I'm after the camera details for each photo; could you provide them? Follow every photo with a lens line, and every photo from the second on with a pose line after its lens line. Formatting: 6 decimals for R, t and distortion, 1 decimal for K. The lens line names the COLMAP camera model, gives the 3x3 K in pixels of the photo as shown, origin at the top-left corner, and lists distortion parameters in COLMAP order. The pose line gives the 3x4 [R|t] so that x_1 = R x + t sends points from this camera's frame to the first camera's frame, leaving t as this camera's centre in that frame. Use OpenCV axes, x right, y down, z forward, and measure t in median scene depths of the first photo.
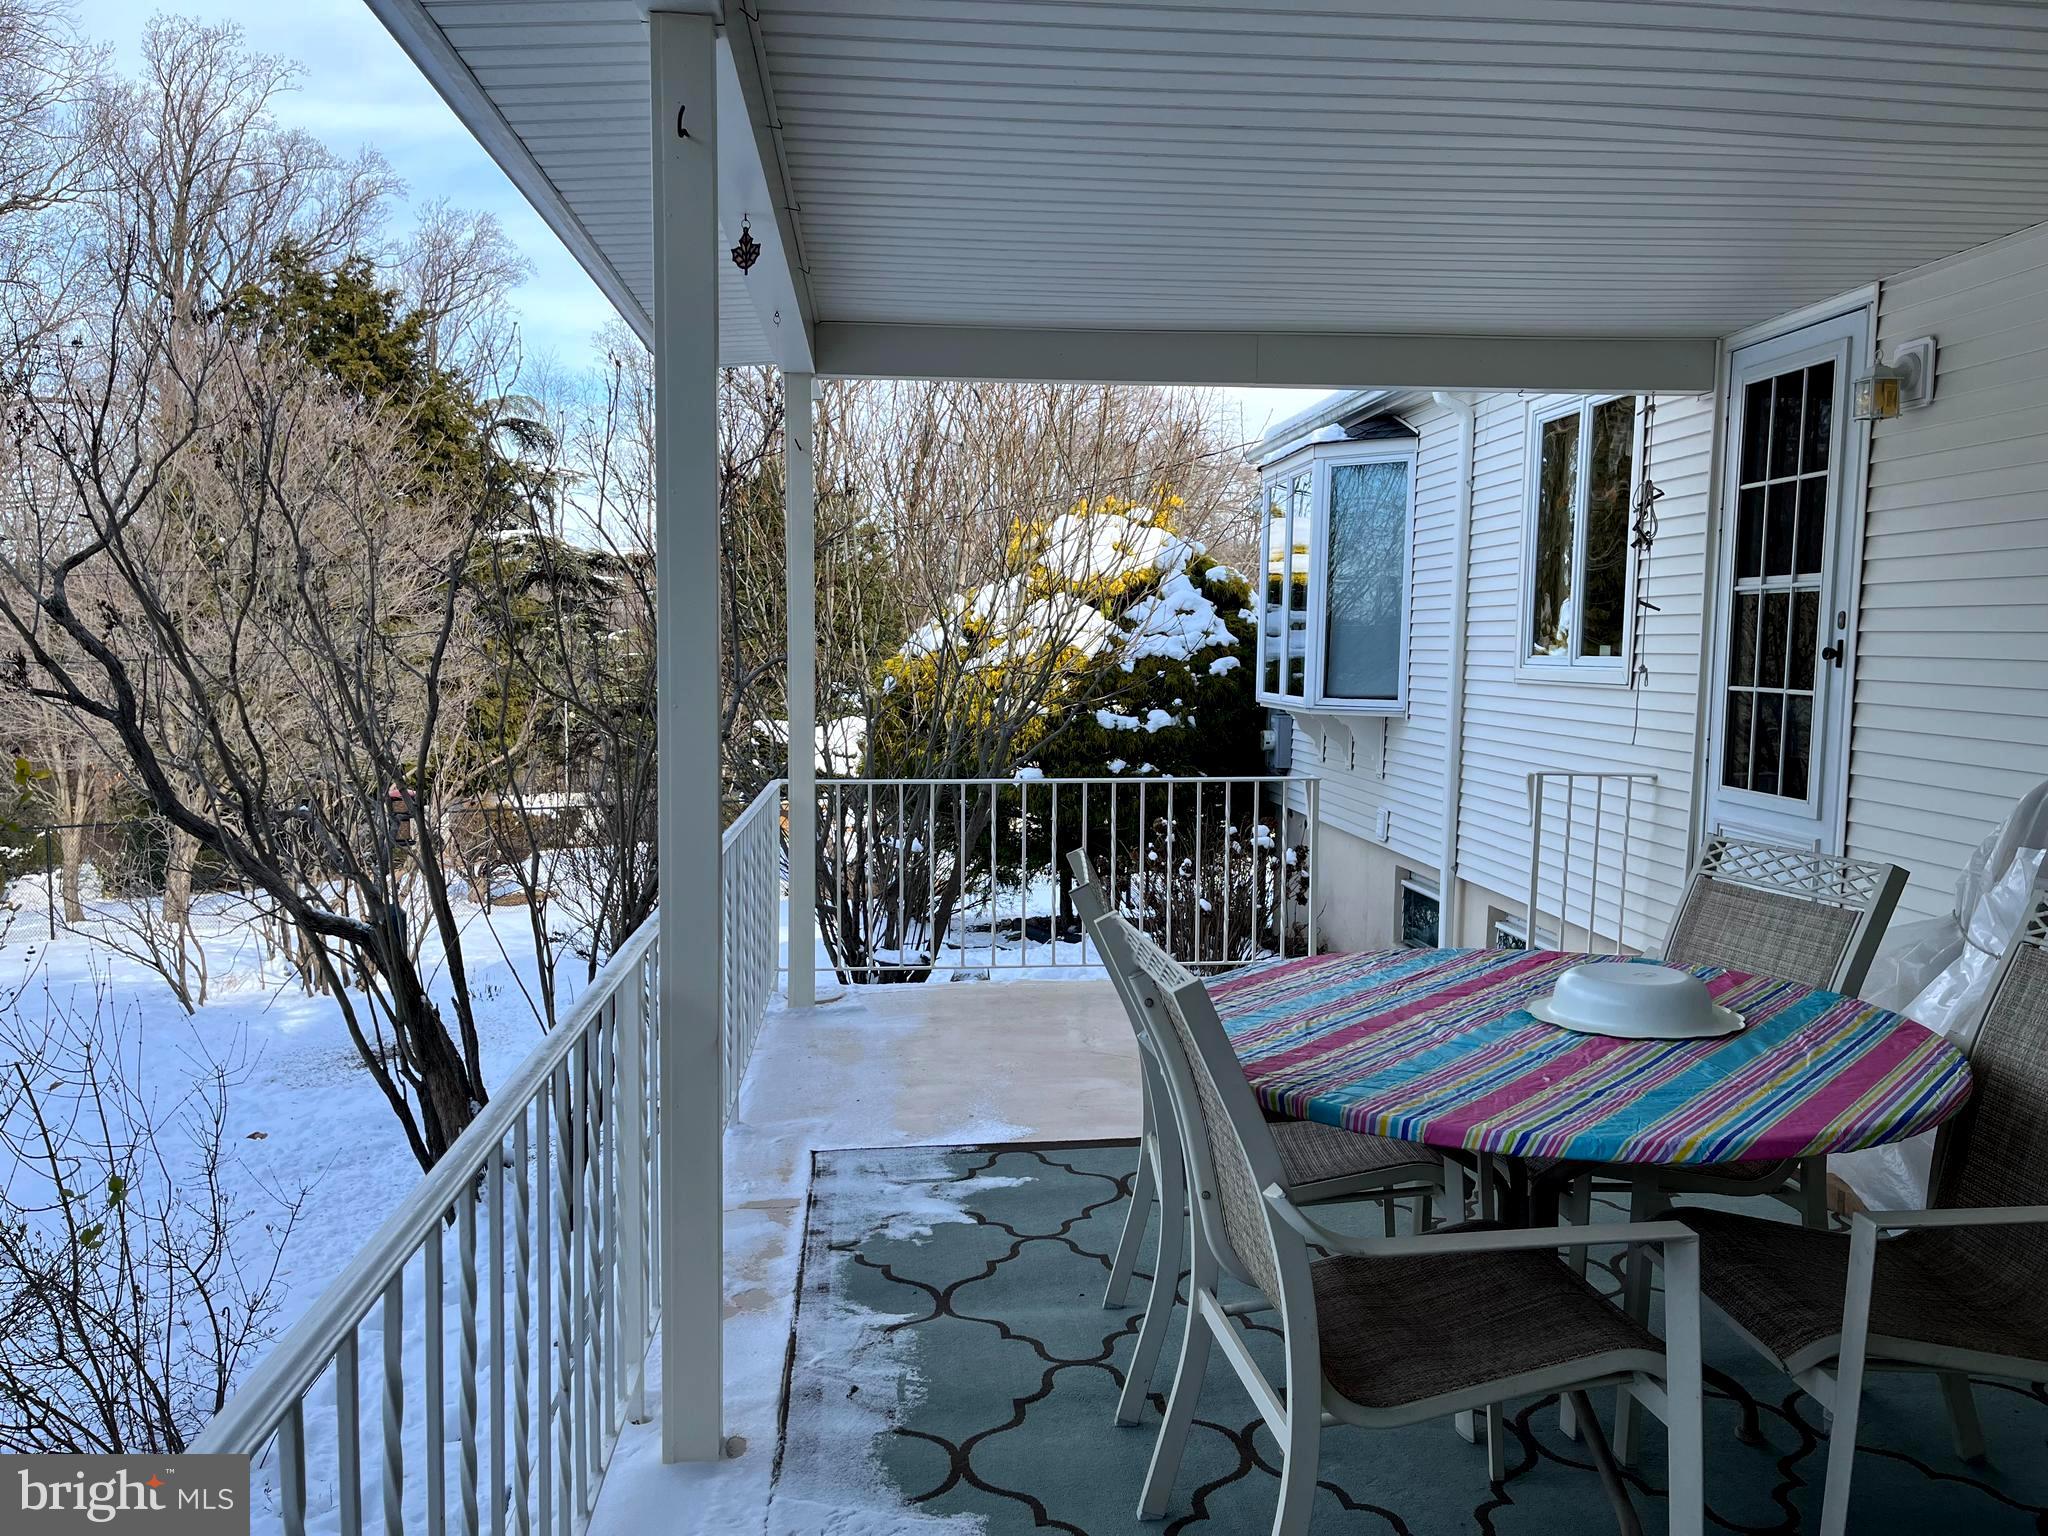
lens RADIAL K [[1552.4, 0, 1020.4], [0, 1552.4, 778.8], [0, 0, 1]] dist [0.074172, -0.107004]
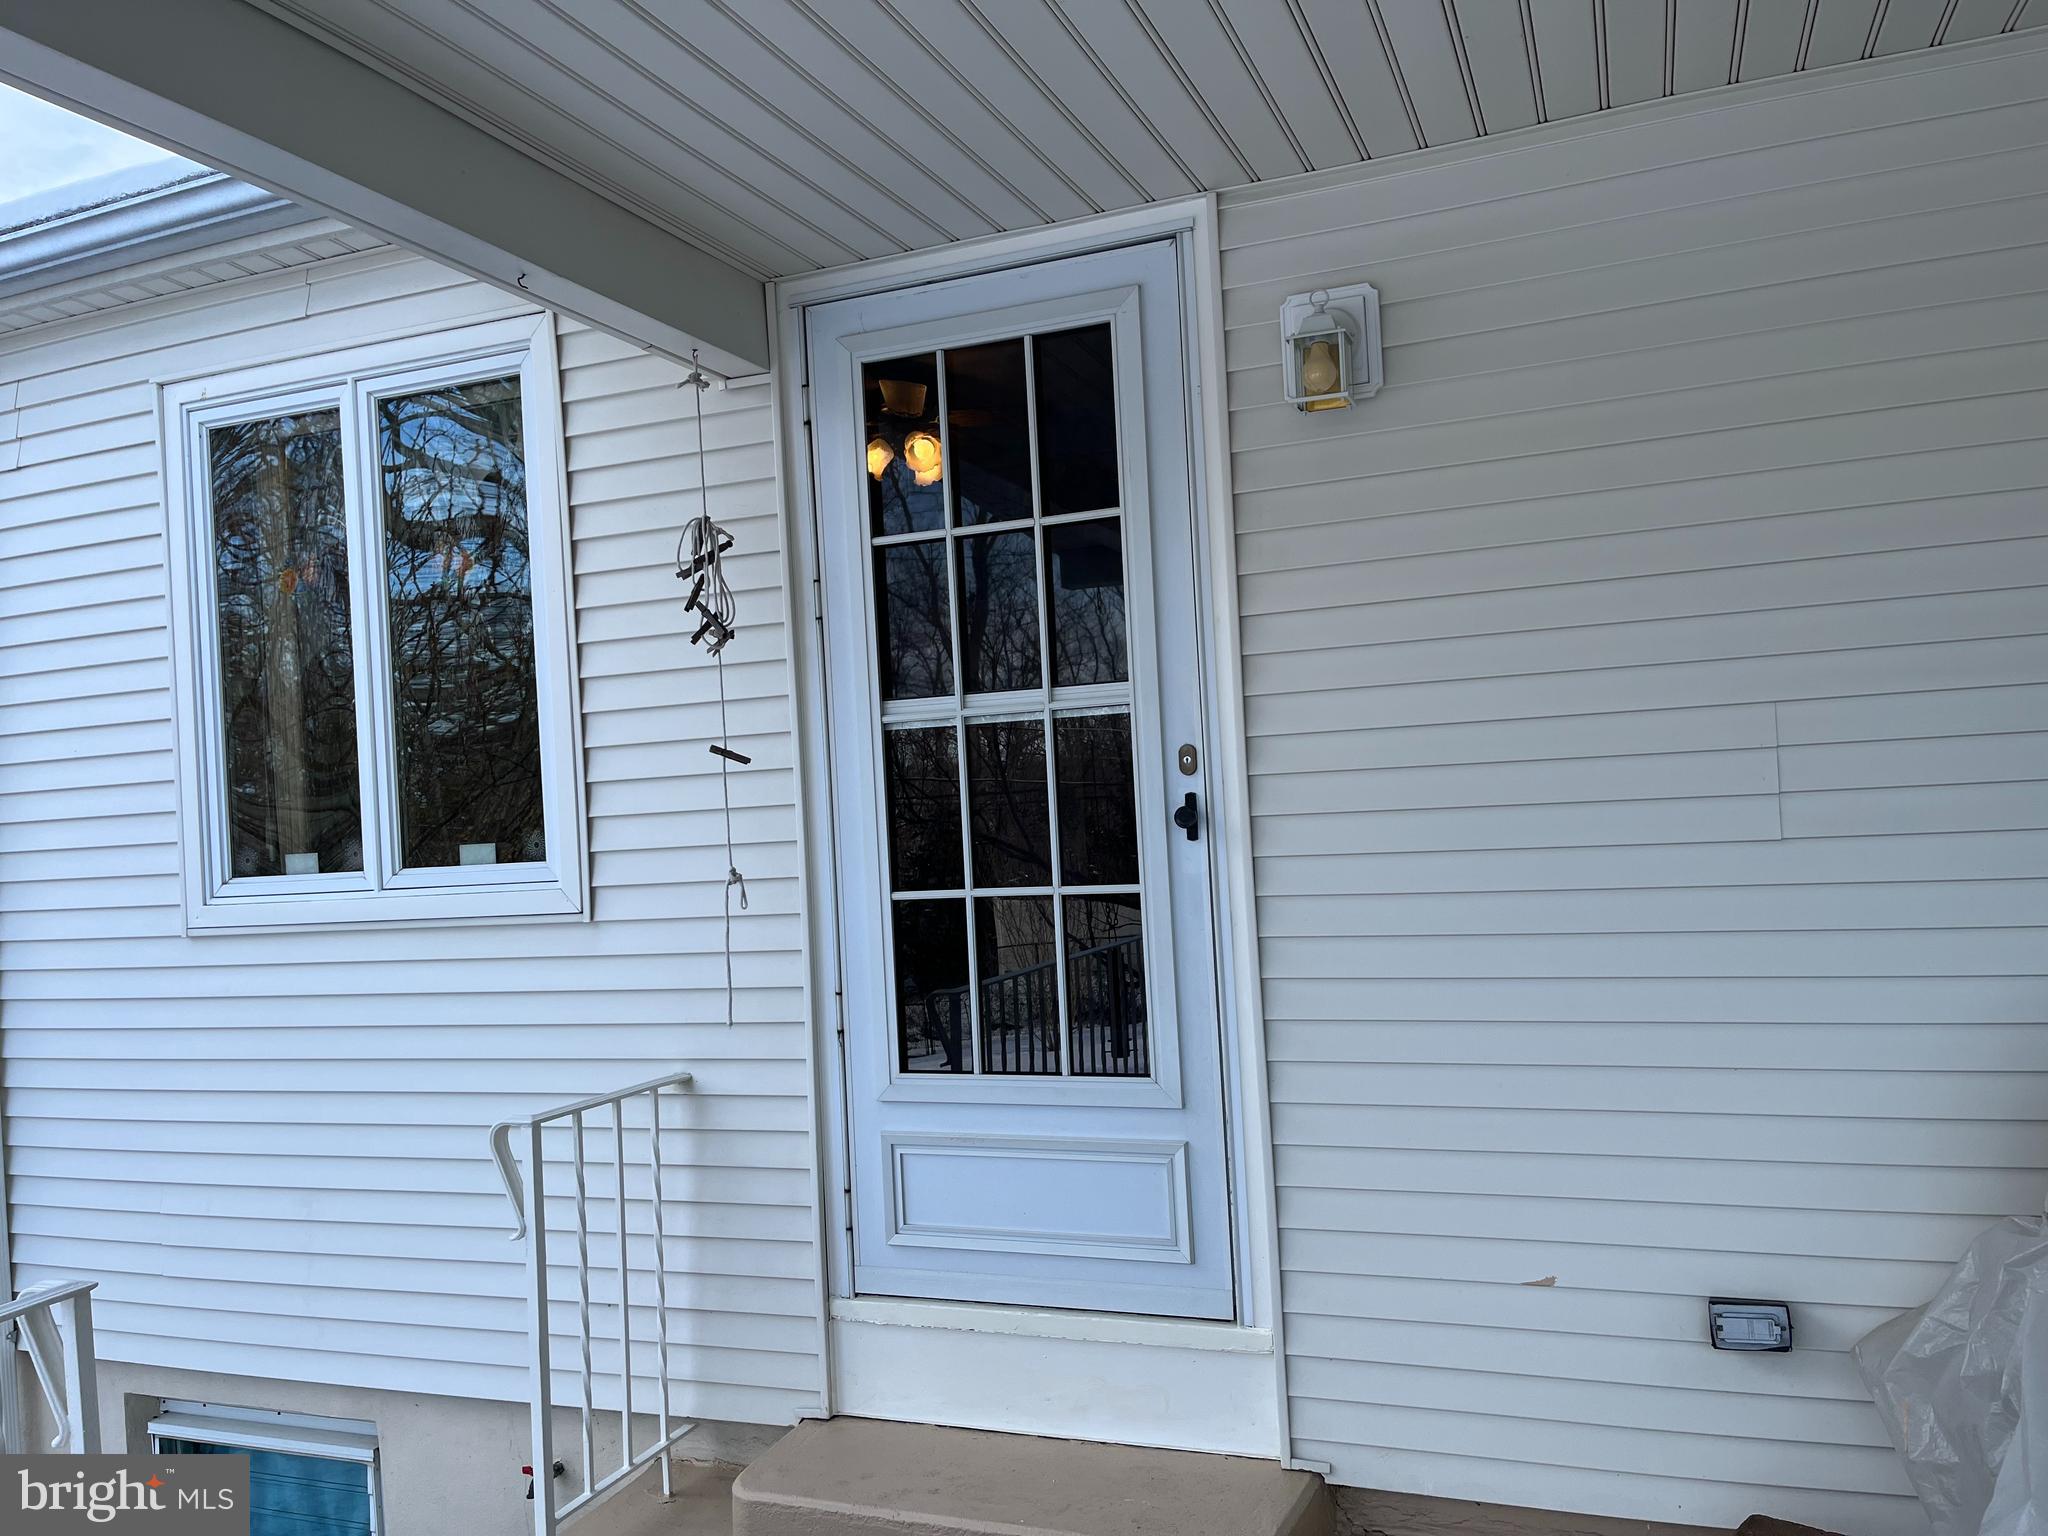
lens RADIAL K [[1552.4, 0, 1020.4], [0, 1552.4, 778.8], [0, 0, 1]] dist [0.074172, -0.107004]
pose [[0.442226, -0.020497, 0.896669, -0.021658], [0.140234, 0.989023, -0.046553, -0.070575], [-0.885873, 0.146330, 0.440246, 0.748692]]
